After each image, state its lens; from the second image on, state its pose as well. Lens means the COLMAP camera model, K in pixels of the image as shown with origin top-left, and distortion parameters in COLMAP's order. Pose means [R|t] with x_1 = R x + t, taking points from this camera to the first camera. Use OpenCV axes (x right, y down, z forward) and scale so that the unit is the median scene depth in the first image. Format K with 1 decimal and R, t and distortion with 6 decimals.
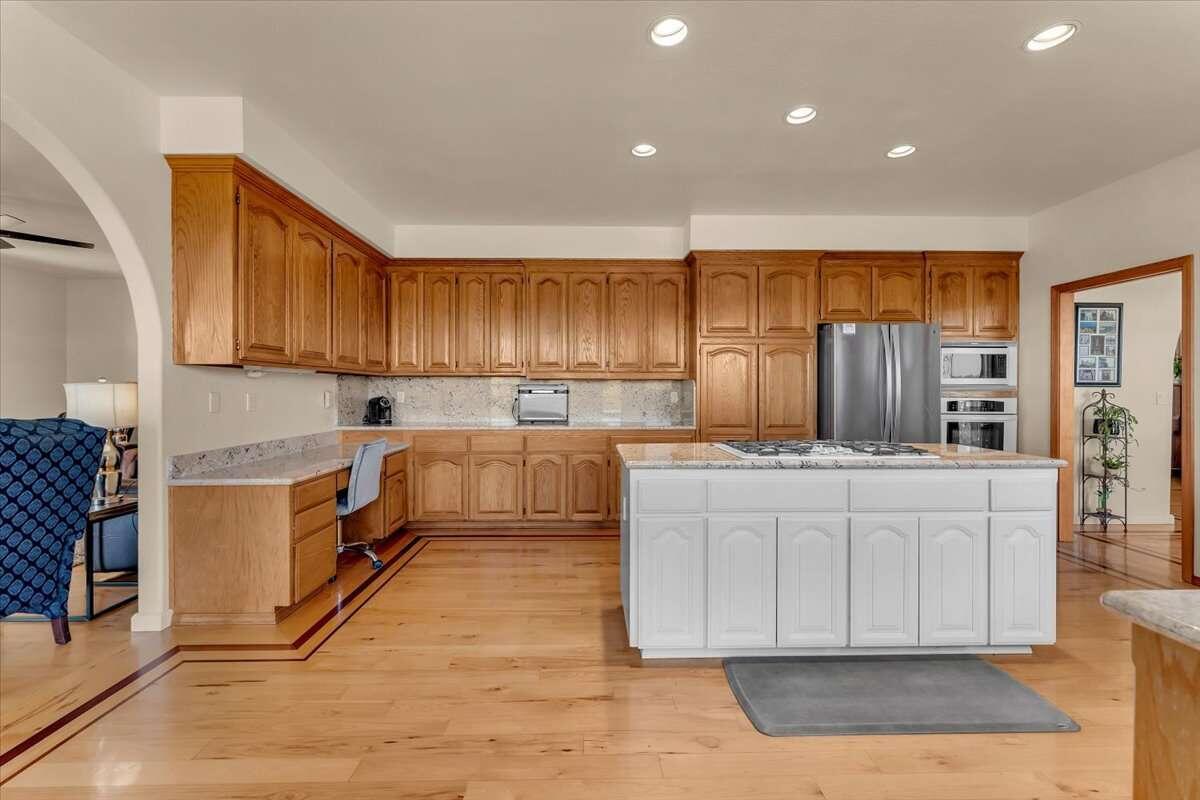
lens RADIAL K [[478.9, 0, 600.0], [0, 478.9, 400.0], [0, 0, 1]] dist [-0.000641, -0.000020]
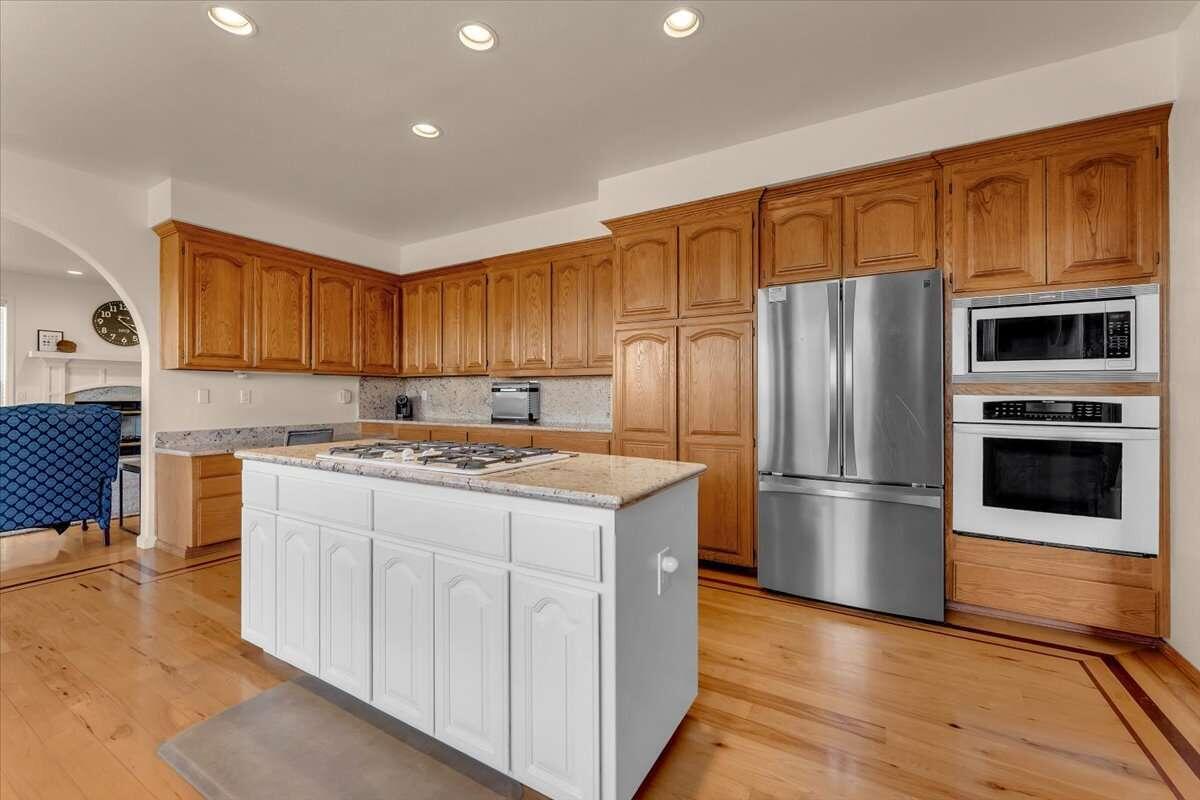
lens RADIAL K [[493.4, 0, 600.0], [0, 493.4, 400.0], [0, 0, 1]] dist [0.001517, -0.000181]
pose [[0.854057, 0.005337, -0.520152, 0.639391], [-0.010529, 0.999920, -0.007030, 0.009415], [0.520073, 0.011481, 0.854045, 0.251135]]
